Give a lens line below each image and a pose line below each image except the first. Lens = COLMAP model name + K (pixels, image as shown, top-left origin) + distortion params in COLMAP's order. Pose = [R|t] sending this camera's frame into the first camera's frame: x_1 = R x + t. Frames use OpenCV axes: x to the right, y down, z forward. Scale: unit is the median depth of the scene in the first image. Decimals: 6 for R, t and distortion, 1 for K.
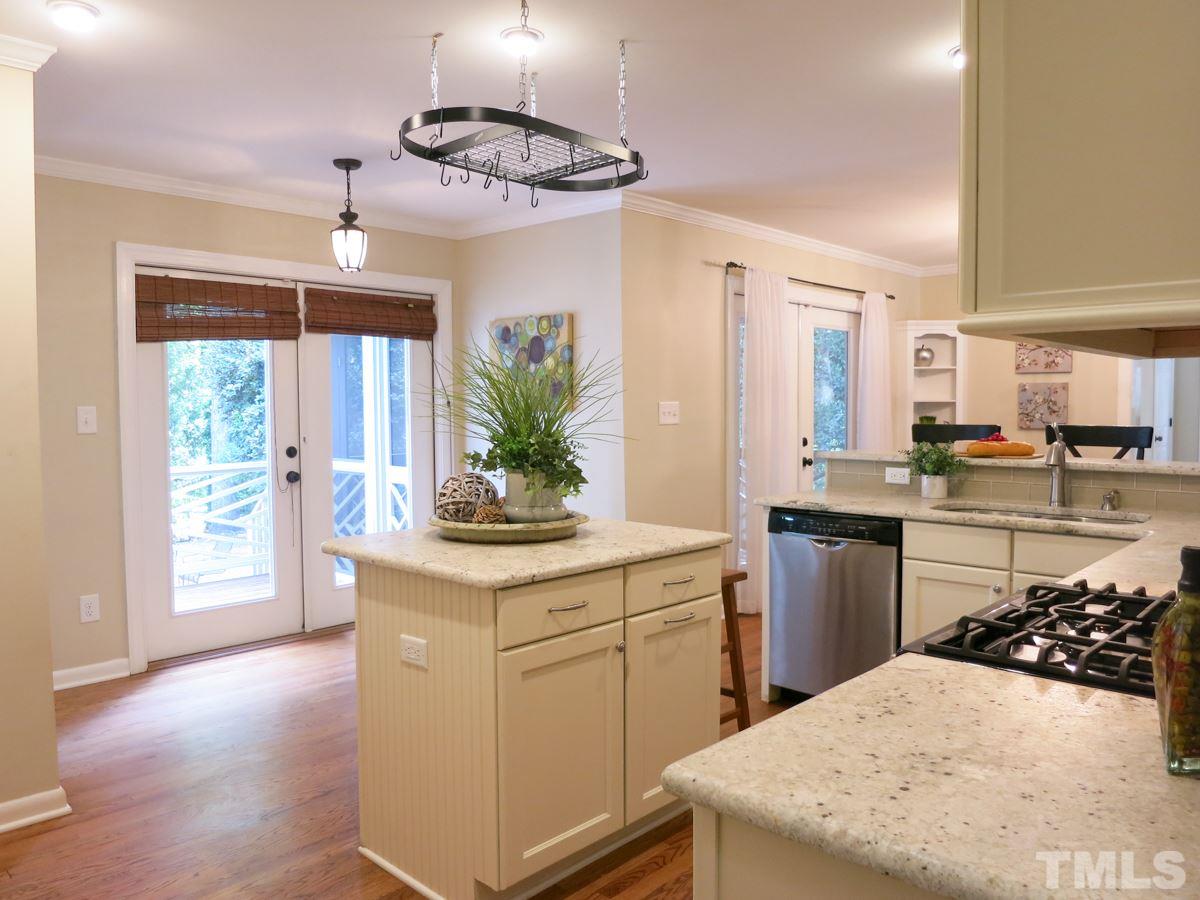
lens RADIAL K [[874.2, 0, 600.0], [0, 874.2, 450.0], [0, 0, 1]] dist [-0.036266, 0.000136]
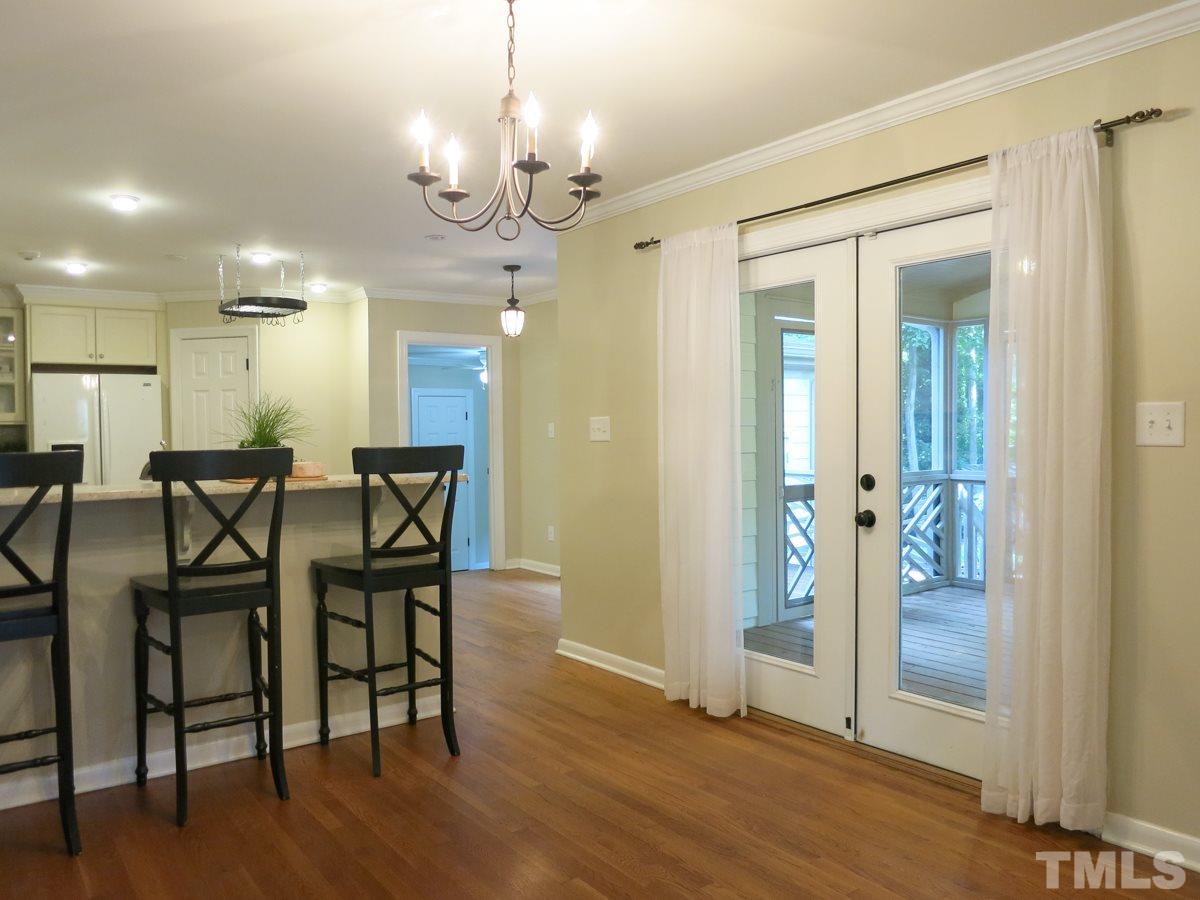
lens RADIAL K [[874.2, 0, 600.0], [0, 874.2, 450.0], [0, 0, 1]] dist [-0.036266, 0.000136]
pose [[-0.164671, 0.029410, -0.985910, 1.010916], [-0.044247, 0.998329, 0.037171, -0.055599], [0.985356, 0.049744, -0.163095, 1.176585]]
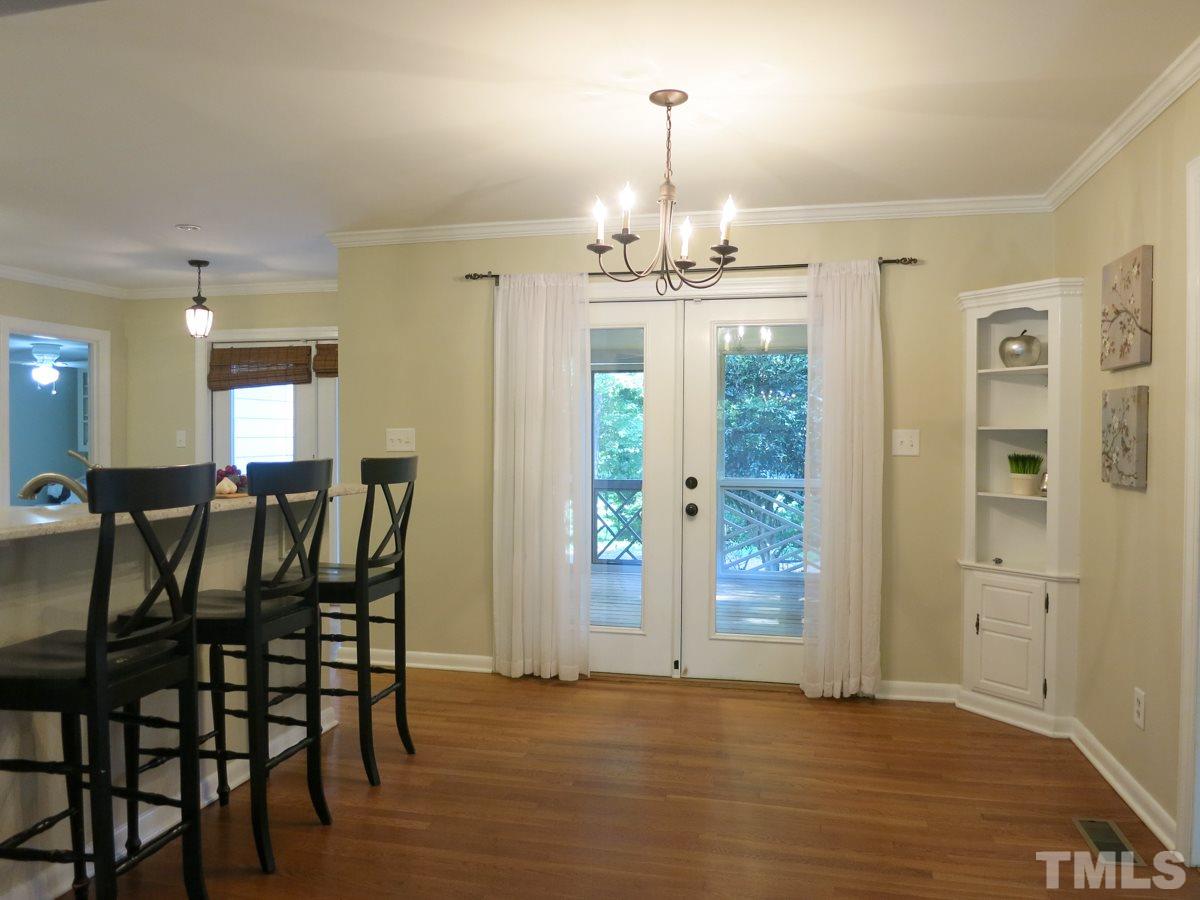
lens RADIAL K [[866.7, 0, 600.0], [0, 866.7, 450.0], [0, 0, 1]] dist [-0.009114, -0.044210]
pose [[0.506416, 0.019684, -0.862065, 1.046606], [-0.053033, 0.998558, -0.008353, -0.035497], [0.860657, 0.049948, 0.506729, 0.711681]]
